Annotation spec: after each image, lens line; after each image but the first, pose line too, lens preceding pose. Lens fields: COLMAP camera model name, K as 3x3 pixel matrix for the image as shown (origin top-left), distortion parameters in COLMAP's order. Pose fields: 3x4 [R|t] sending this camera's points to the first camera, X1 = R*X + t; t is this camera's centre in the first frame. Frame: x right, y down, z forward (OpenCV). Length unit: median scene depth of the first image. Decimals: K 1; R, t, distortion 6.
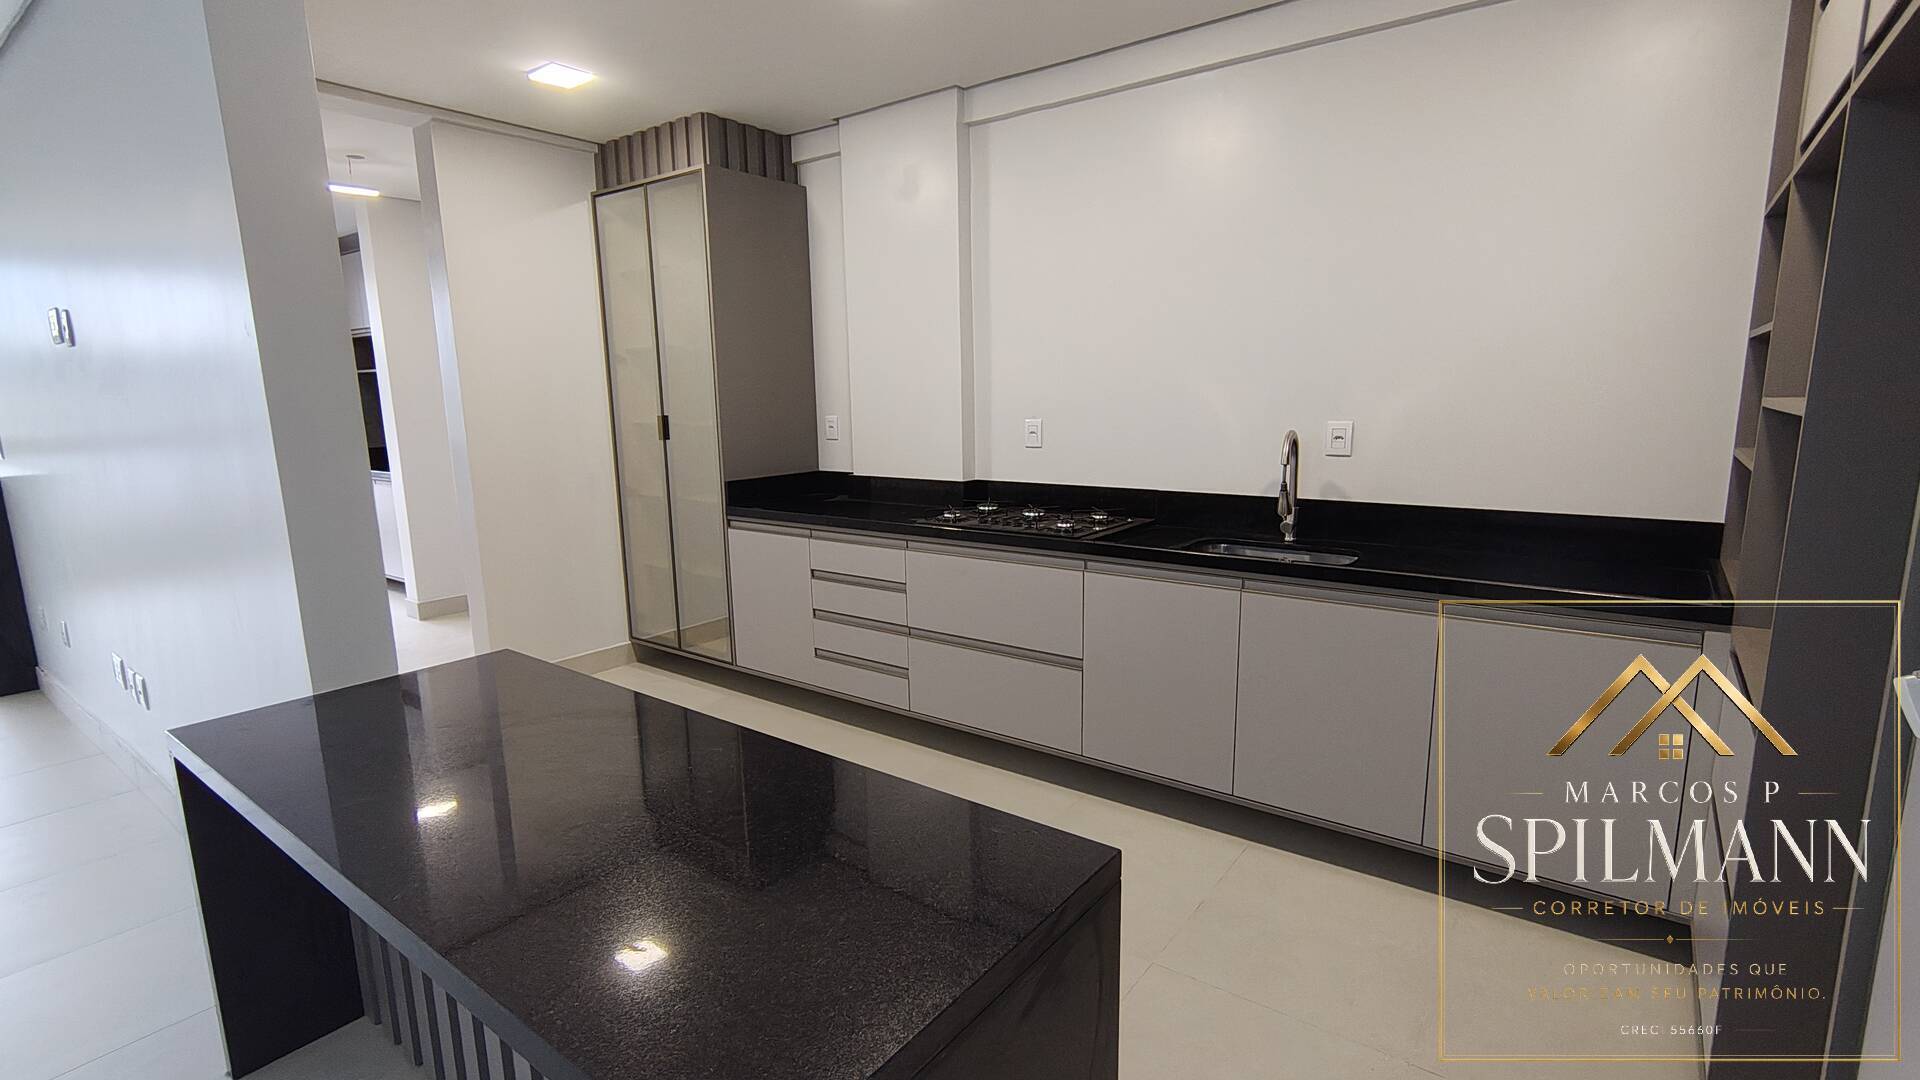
lens RADIAL K [[885.3, 0, 963.6], [0, 885.3, 543.3], [0, 0, 1]] dist [-0.004975, 0.005589]
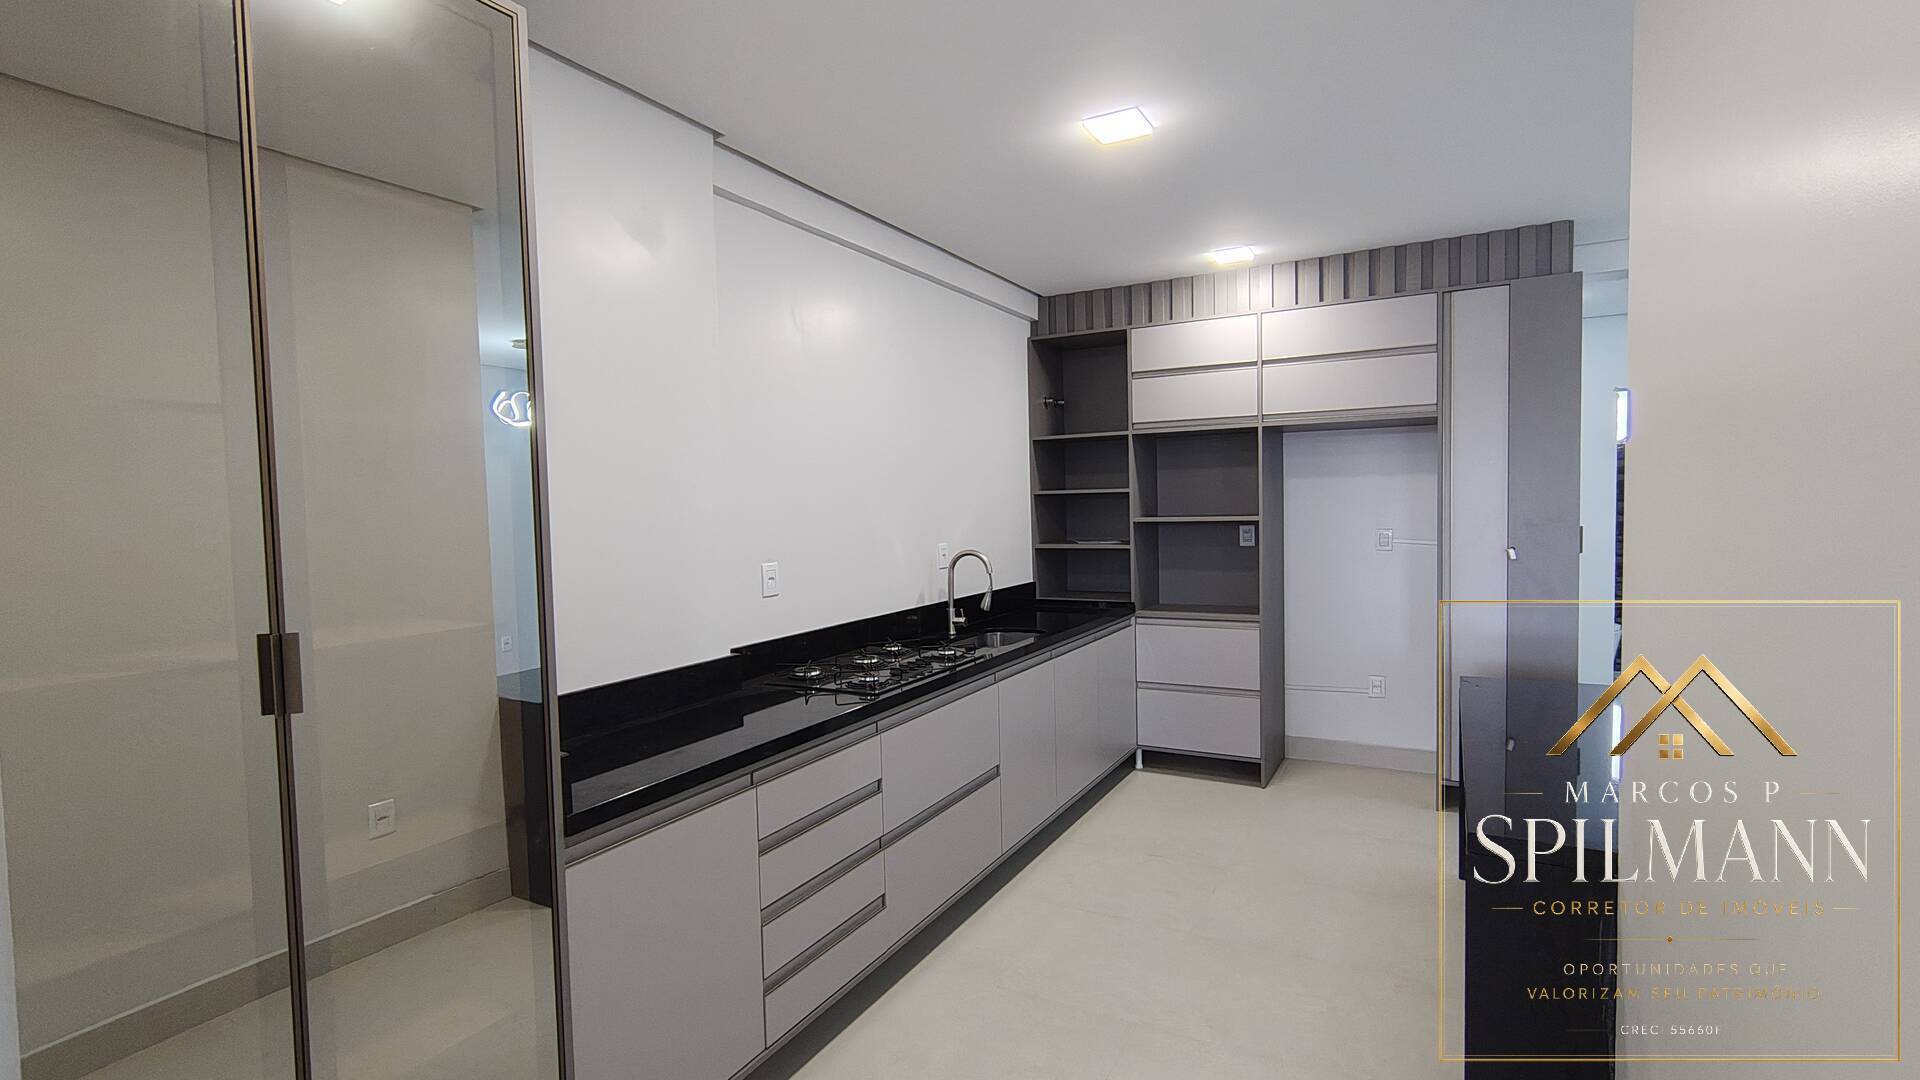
lens RADIAL K [[885.3, 0, 963.6], [0, 885.3, 543.3], [0, 0, 1]] dist [-0.004975, 0.005589]
pose [[-0.140029, -0.027896, 0.989754, -0.724857], [0.195272, 0.979193, 0.055225, -0.158061], [-0.970701, 0.201004, -0.131668, 0.870342]]
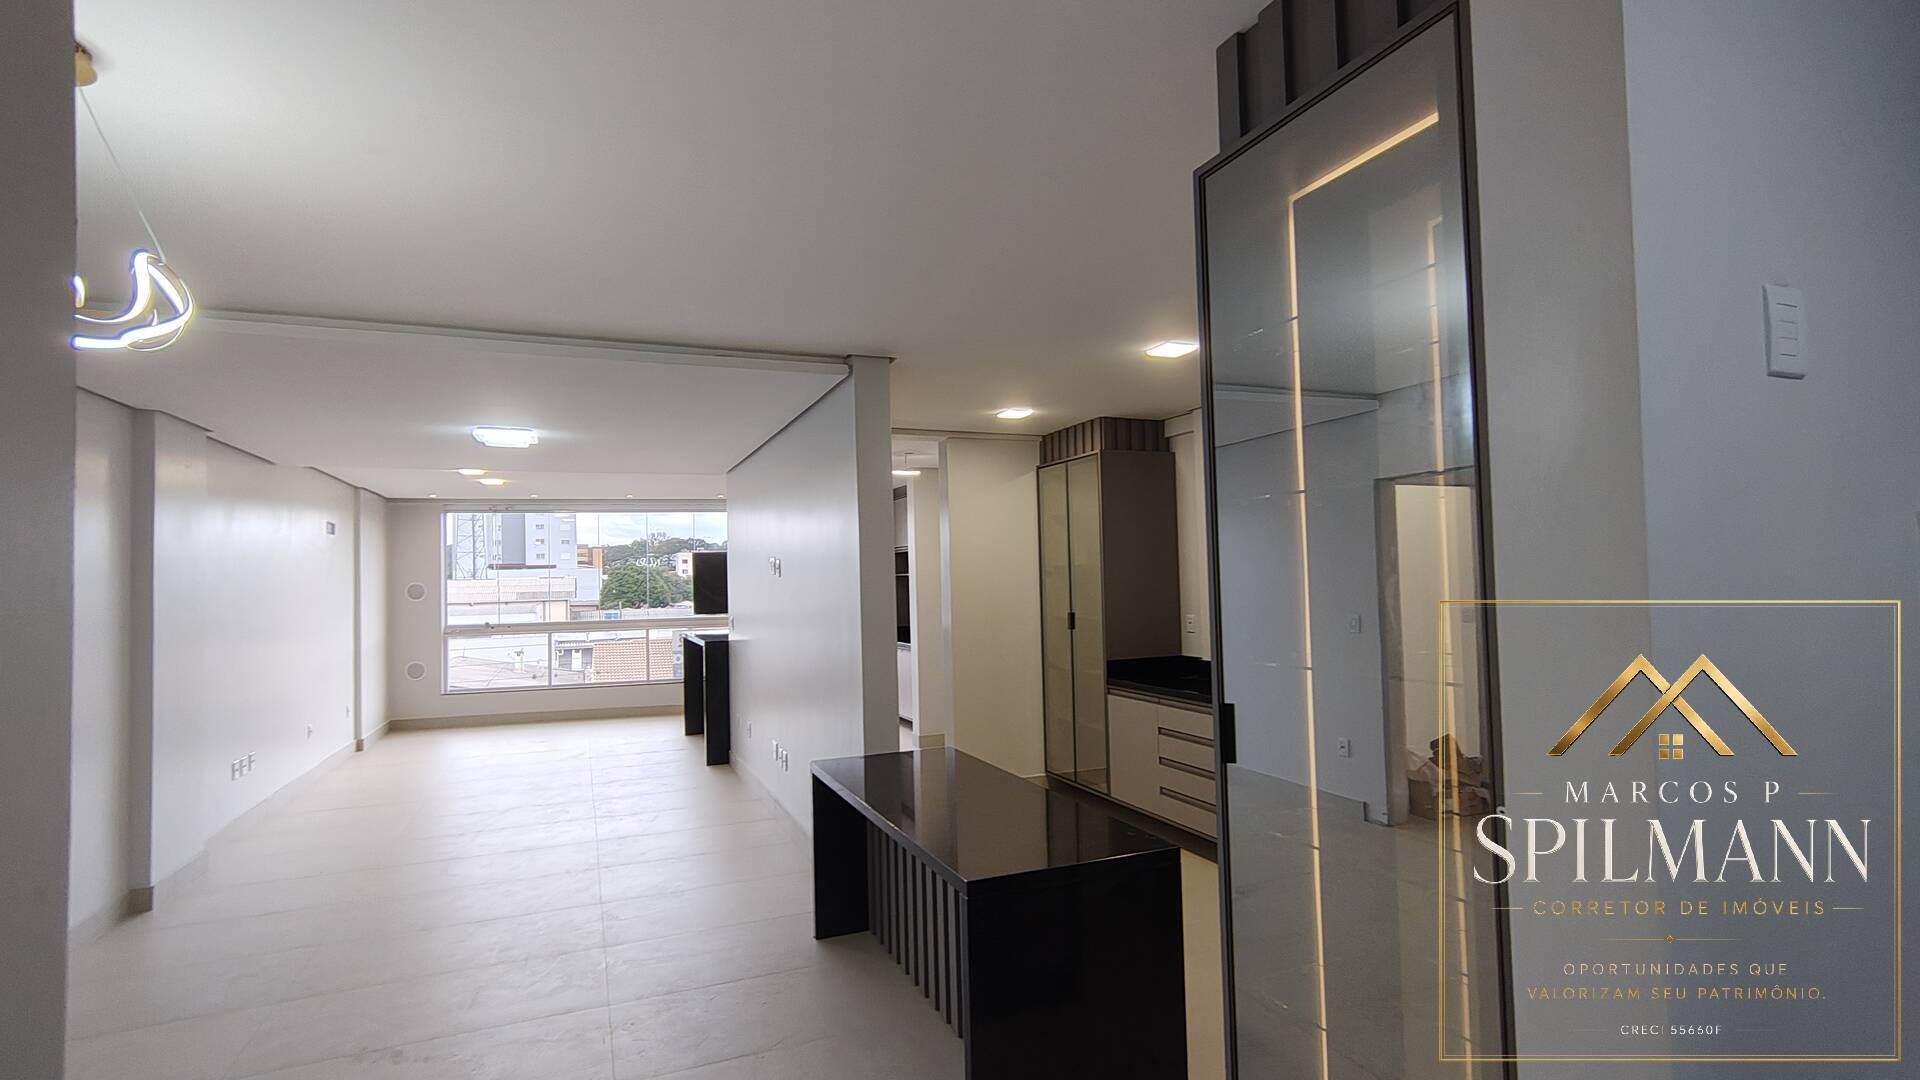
lens RADIAL K [[893.4, 0, 954.1], [0, 893.4, 545.2], [0, 0, 1]] dist [-0.009184, 0.000484]
pose [[0.863347, -0.021809, -0.504139, 0.251204], [-0.078344, 0.981158, -0.176610, 0.021103], [0.498492, 0.191972, 0.845371, -0.375191]]
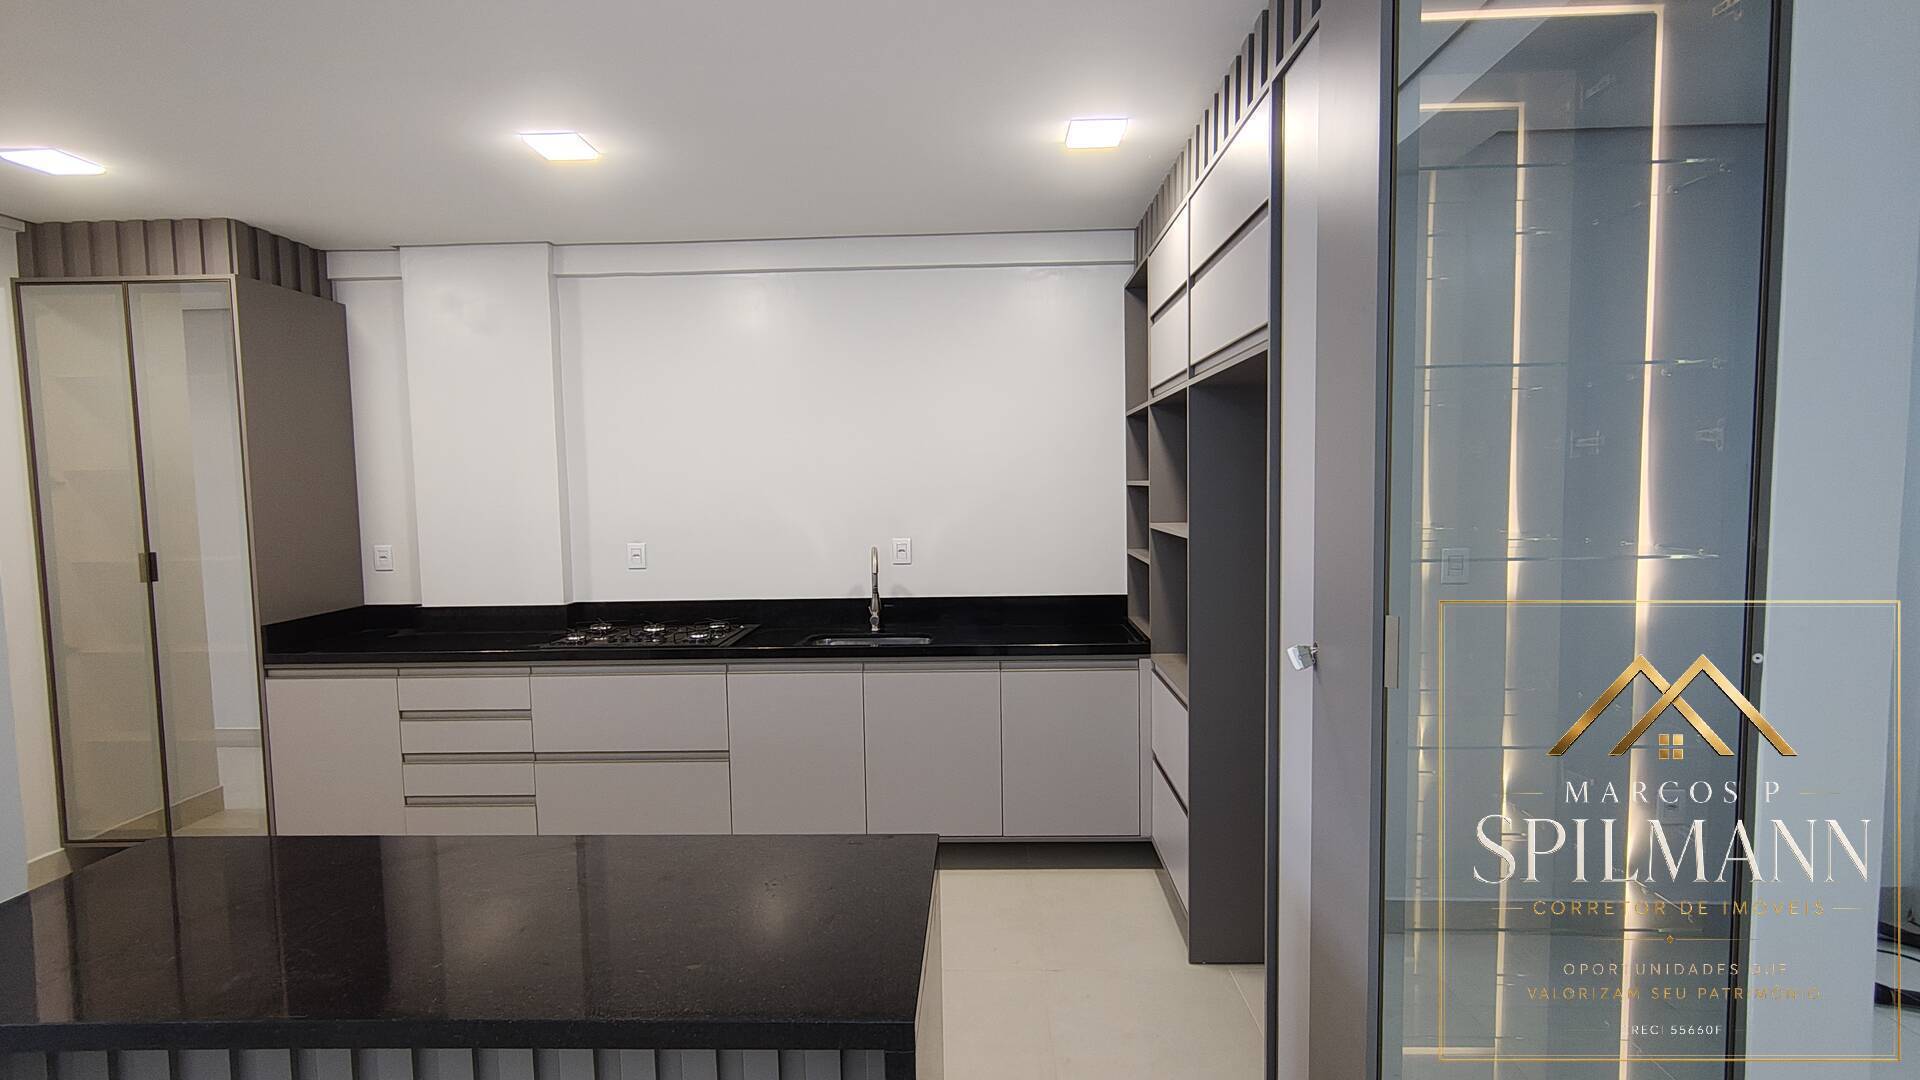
lens RADIAL K [[885.3, 0, 963.6], [0, 885.3, 543.3], [0, 0, 1]] dist [-0.004975, 0.005589]
pose [[0.817530, -0.035788, 0.574773, -0.207004], [0.102793, 0.991107, -0.084497, -0.005589], [-0.566637, 0.128162, 0.813939, -0.113884]]
